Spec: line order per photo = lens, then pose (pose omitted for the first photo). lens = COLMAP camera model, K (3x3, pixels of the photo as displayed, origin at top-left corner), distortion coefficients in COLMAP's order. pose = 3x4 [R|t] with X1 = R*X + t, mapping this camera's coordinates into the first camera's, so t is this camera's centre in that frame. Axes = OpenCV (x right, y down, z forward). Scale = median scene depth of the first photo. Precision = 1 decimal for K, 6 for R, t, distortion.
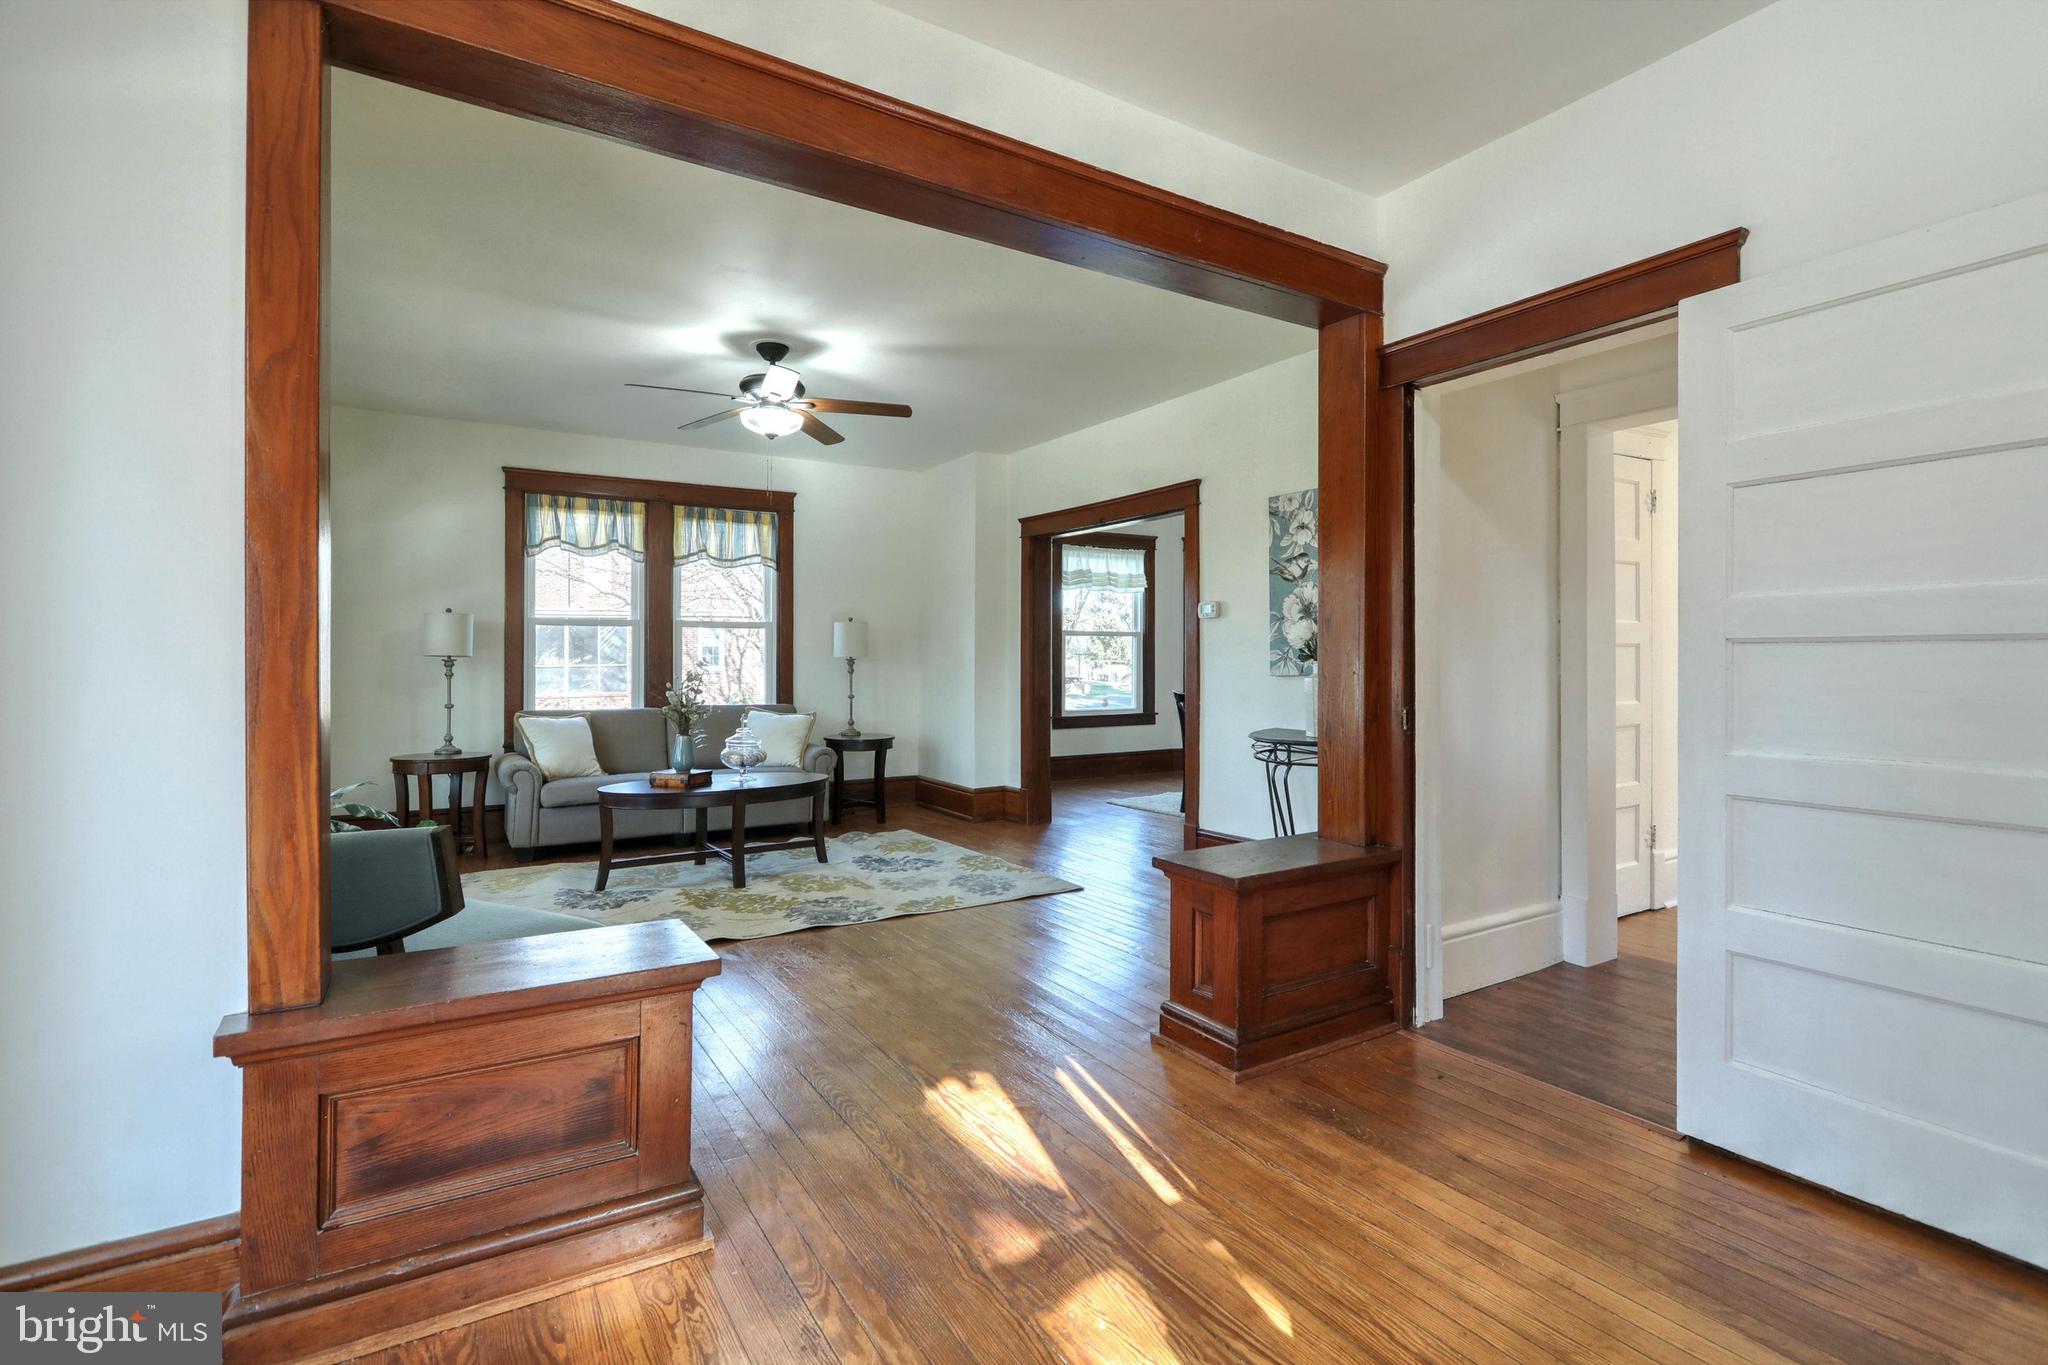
lens RADIAL K [[971.8, 0, 1041.9], [0, 971.8, 663.8], [0, 0, 1]] dist [-0.000014, 0.001369]
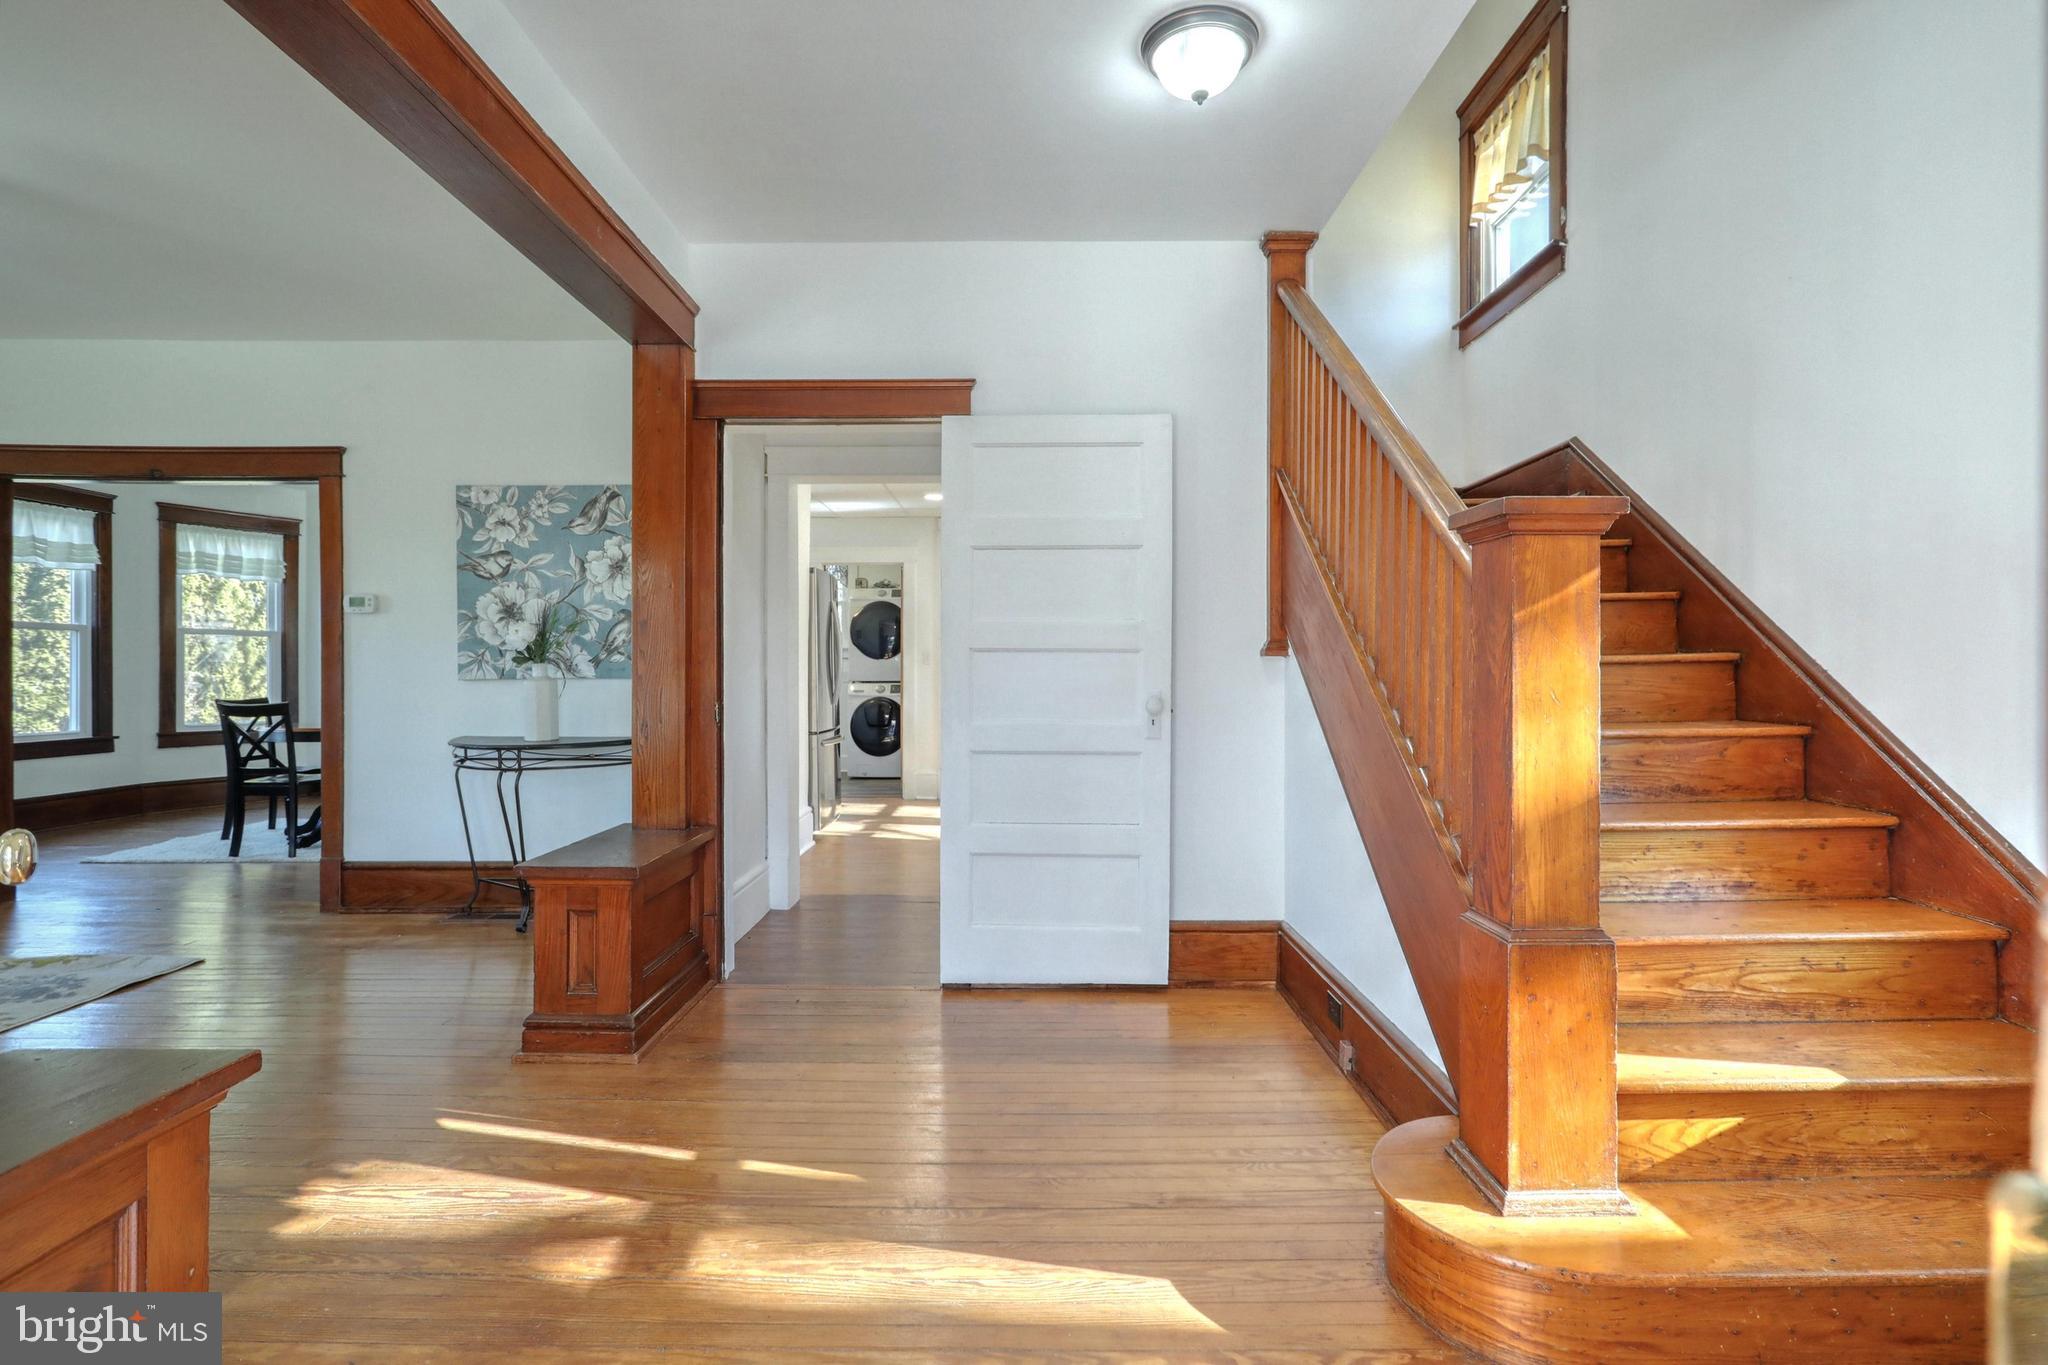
lens RADIAL K [[971.8, 0, 1032.0], [0, 971.8, 687.3], [0, 0, 1]] dist [-0.000014, 0.001369]
pose [[0.540305, -0.008608, 0.841425, -0.255008], [-0.001093, 0.999940, 0.010931, 0.009121], [-0.841468, -0.006826, 0.540263, 0.047776]]
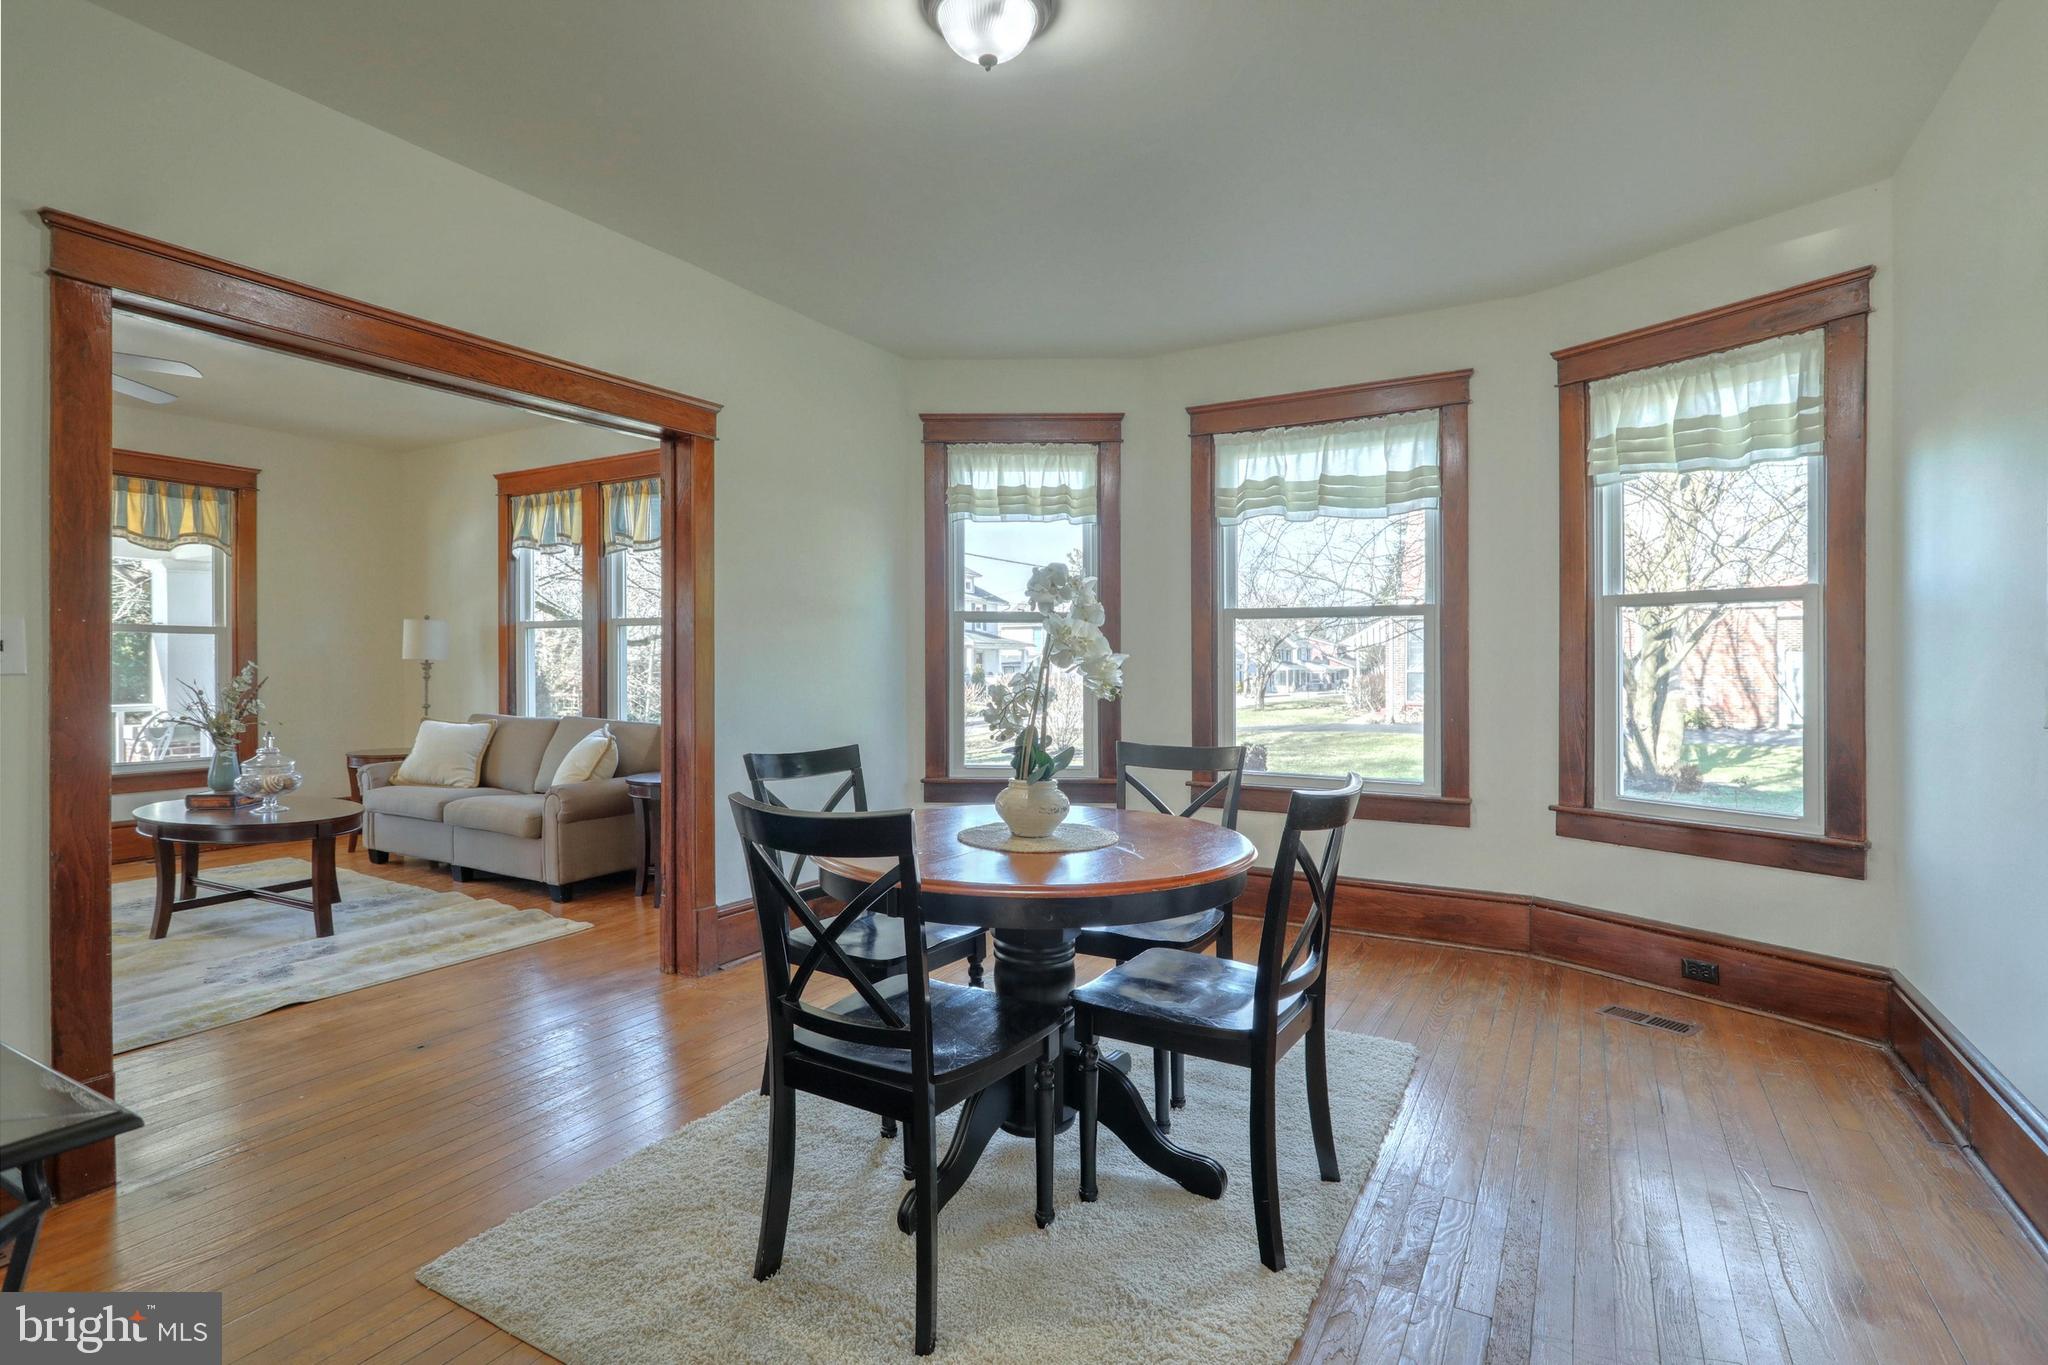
lens RADIAL K [[971.8, 0, 1032.0], [0, 971.8, 668.6], [0, 0, 1]] dist [-0.000014, 0.001369]
pose [[0.469978, 0.005511, -0.882661, 0.793083], [-0.011430, 0.999935, 0.000157, -0.006195], [0.882604, 0.010015, 0.470010, 1.303710]]
